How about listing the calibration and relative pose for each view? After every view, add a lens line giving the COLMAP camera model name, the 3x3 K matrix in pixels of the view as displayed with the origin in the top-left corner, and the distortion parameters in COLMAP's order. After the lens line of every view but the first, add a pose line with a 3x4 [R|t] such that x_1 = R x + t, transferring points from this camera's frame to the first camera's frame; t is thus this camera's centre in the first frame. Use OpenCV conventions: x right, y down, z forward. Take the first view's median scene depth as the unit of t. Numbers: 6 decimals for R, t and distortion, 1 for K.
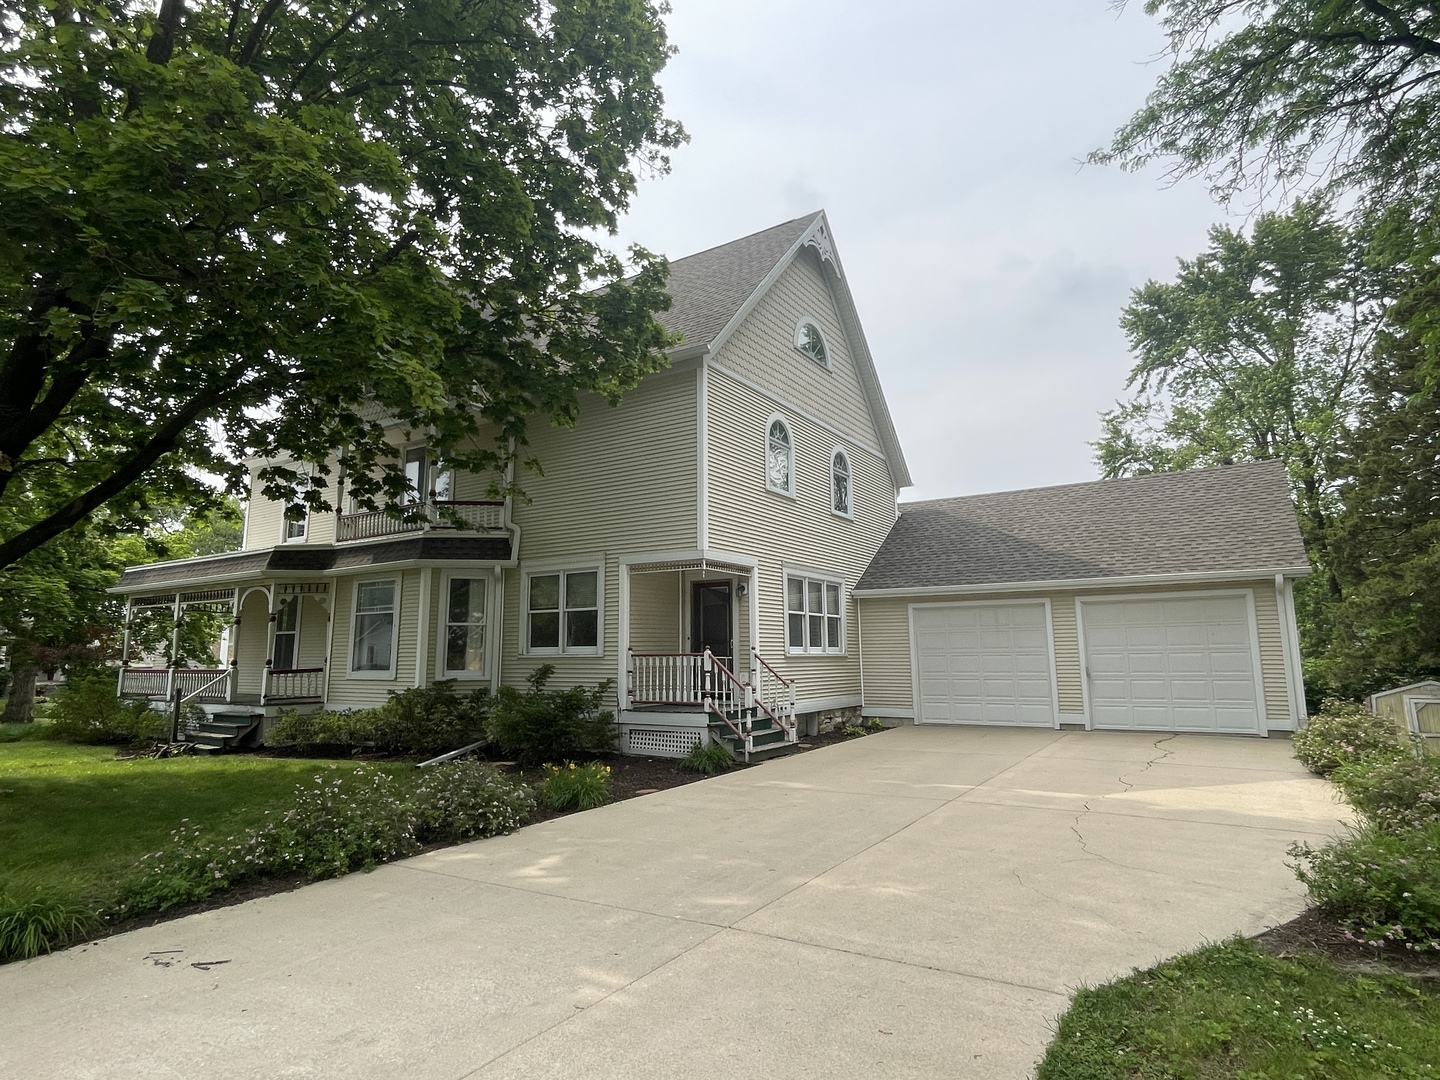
lens RADIAL K [[801.4, 0, 721.8], [0, 801.4, 538.3], [0, 0, 1]] dist [0.001163, 0.001099]
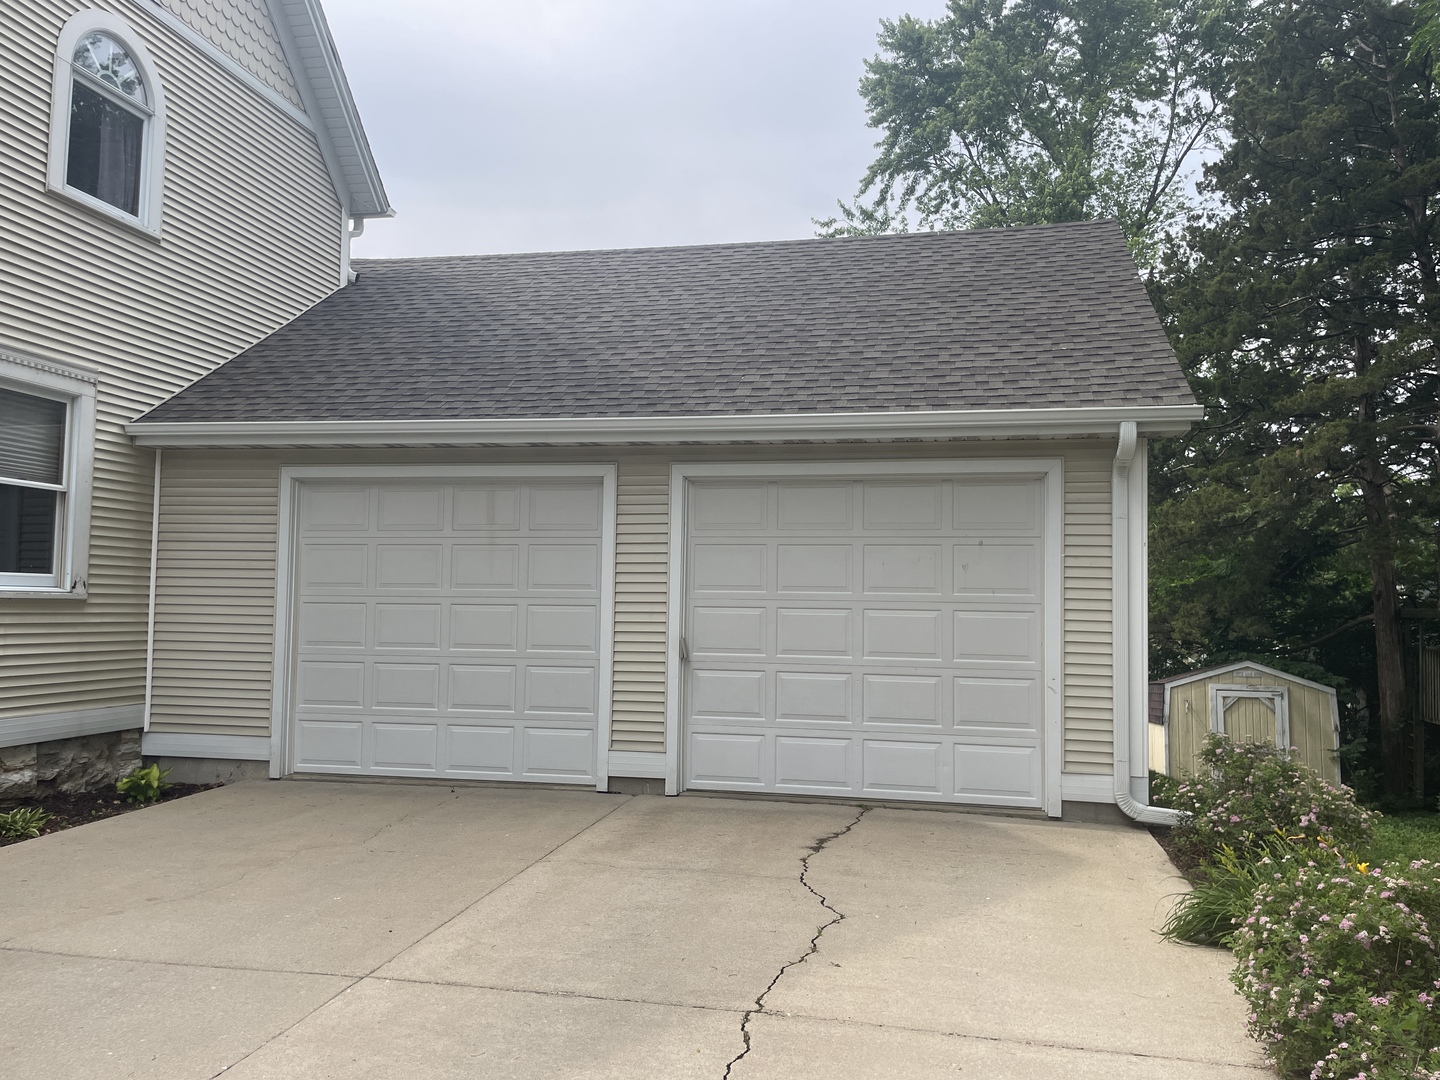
lens RADIAL K [[1097.1, 0, 722.4], [0, 1097.1, 536.2], [0, 0, 1]] dist [0.071675, -0.009387]
pose [[0.936066, 0.046084, 0.348794, 0.228975], [-0.077095, 0.994157, 0.075551, 0.054370], [-0.343275, -0.097611, 0.934149, 0.397726]]
